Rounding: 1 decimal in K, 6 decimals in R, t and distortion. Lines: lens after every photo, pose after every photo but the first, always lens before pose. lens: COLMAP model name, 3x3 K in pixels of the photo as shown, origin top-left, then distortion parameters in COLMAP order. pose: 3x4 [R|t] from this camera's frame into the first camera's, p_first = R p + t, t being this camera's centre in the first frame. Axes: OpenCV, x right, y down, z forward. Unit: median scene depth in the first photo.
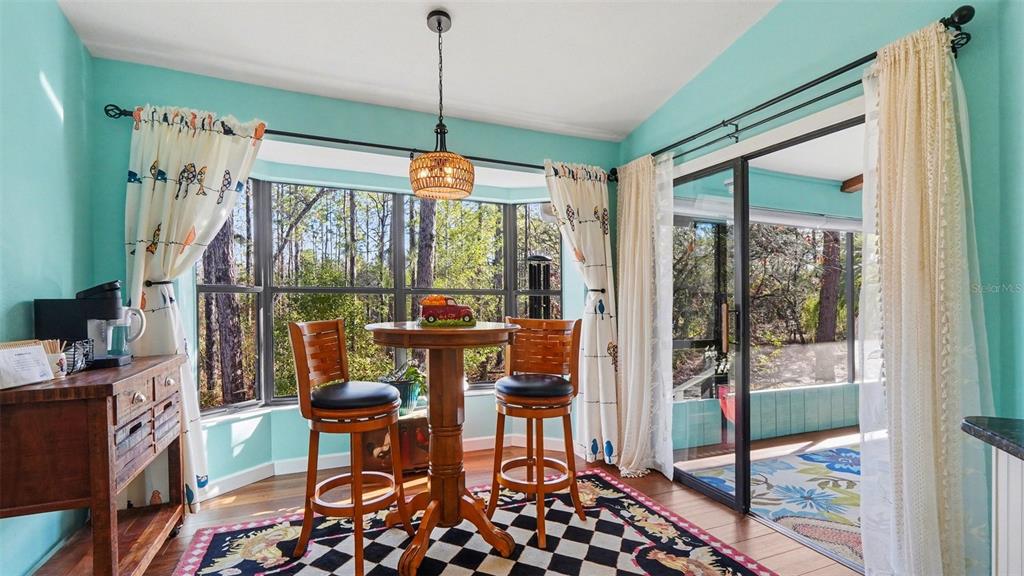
lens RADIAL K [[456.5, 0, 512.0], [0, 456.5, 288.0], [0, 0, 1]] dist [0.000652, -0.000225]
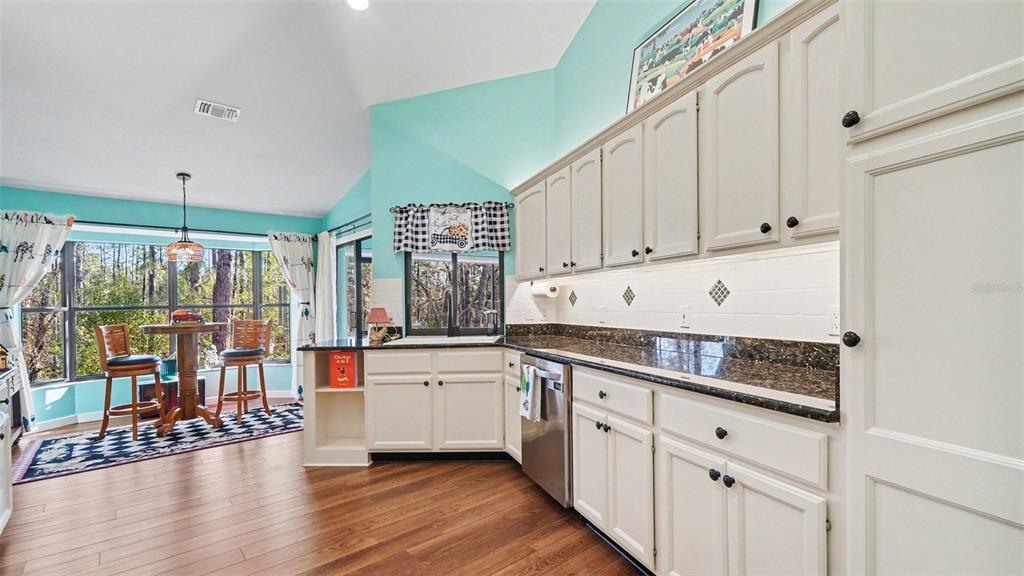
lens RADIAL K [[449.5, 0, 514.7], [0, 449.5, 281.1], [0, 0, 1]] dist [0.000120, -0.000426]
pose [[0.944311, -0.013391, 0.328783, 0.528386], [0.022246, 0.999484, -0.023187, -0.030206], [-0.328303, 0.029210, 0.944121, -1.273491]]
